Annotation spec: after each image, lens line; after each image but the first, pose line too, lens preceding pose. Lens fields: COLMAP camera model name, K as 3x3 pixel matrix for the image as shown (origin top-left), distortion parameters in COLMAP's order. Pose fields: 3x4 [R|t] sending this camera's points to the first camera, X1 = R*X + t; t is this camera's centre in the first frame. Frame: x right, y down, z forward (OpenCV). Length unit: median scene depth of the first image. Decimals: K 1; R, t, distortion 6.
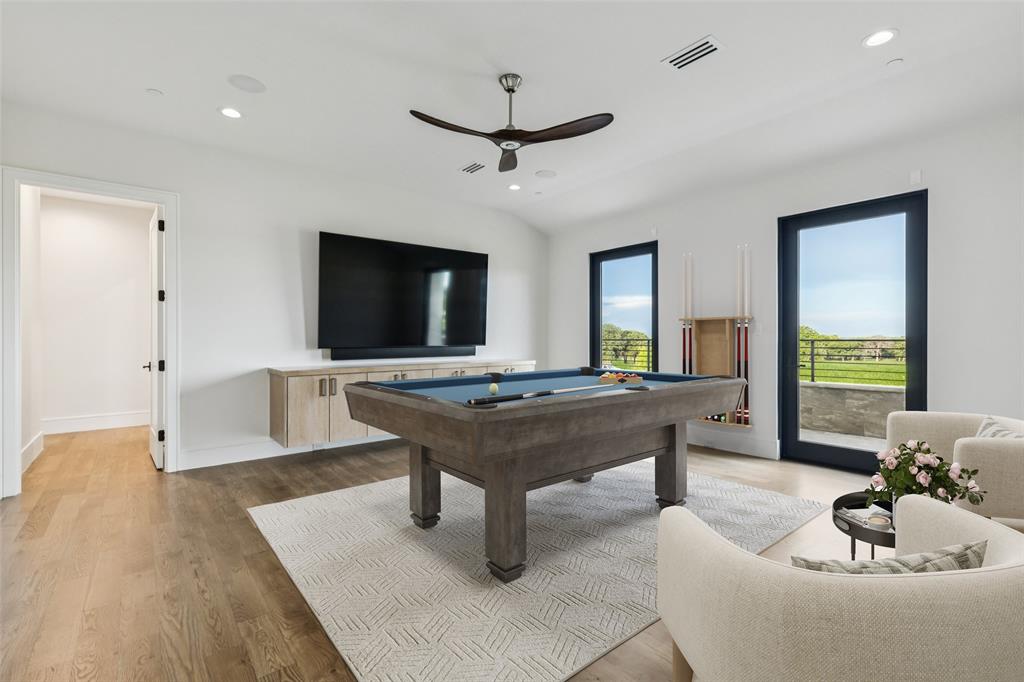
lens RADIAL K [[464.4, 0, 512.0], [0, 464.4, 341.3], [0, 0, 1]] dist [0.008589, -0.001111]
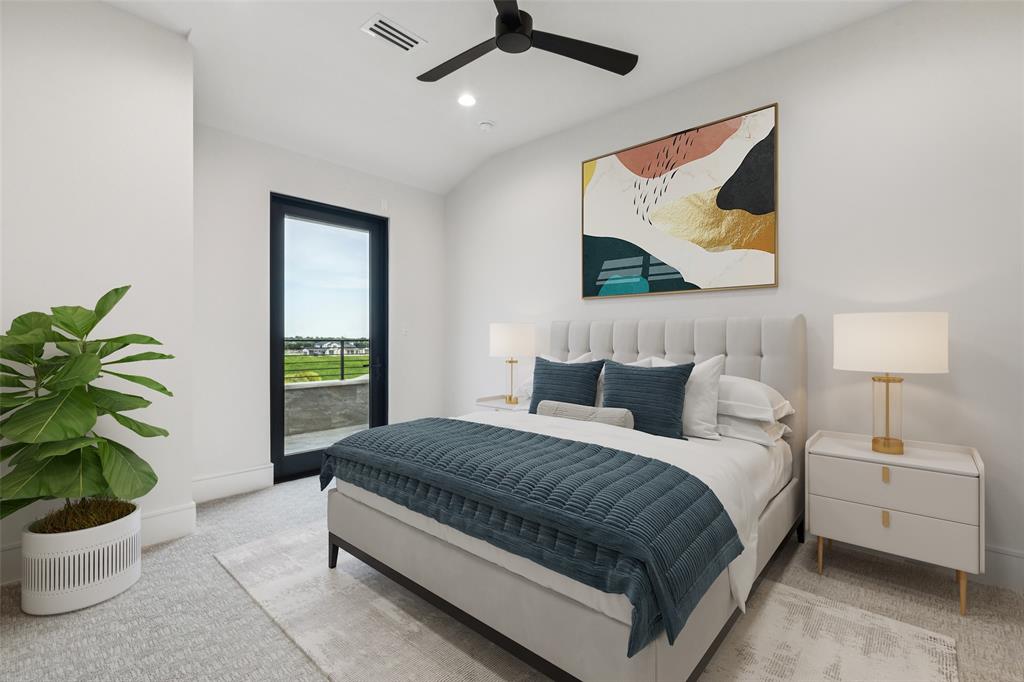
lens RADIAL K [[464.4, 0, 511.3], [0, 464.4, 343.3], [0, 0, 1]] dist [0.008589, -0.001111]
pose [[-0.162790, 0.004539, 0.986650, -0.357996], [-0.001672, 0.999987, -0.004876, 0.012113], [-0.986659, -0.002443, -0.162780, 0.763059]]
